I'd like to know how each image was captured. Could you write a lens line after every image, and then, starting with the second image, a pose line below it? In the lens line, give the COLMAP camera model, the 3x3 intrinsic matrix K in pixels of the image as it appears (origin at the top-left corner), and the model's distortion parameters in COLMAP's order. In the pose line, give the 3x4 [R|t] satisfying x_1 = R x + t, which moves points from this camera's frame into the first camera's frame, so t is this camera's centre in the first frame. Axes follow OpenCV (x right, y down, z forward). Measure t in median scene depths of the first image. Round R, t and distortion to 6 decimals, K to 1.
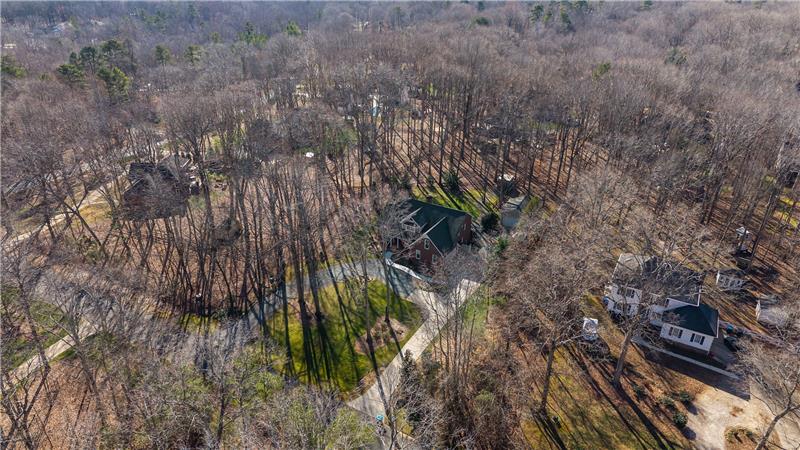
lens RADIAL K [[527.1, 0, 400.0], [0, 527.1, 225.0], [0, 0, 1]] dist [0.002426, 0.000543]
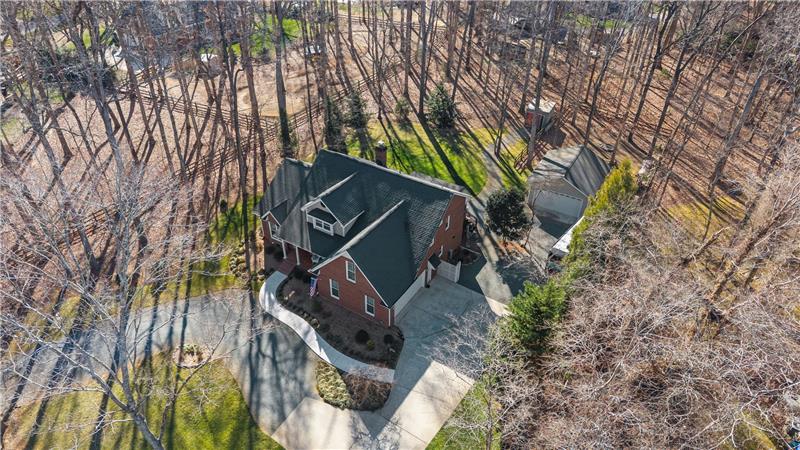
lens RADIAL K [[527.1, 0, 400.0], [0, 527.1, 225.0], [0, 0, 1]] dist [0.002426, 0.000543]
pose [[0.999131, 0.030366, -0.028554, 0.078036], [-0.025744, 0.988317, 0.150224, -0.048972], [0.032783, -0.149358, 0.988240, 0.461818]]
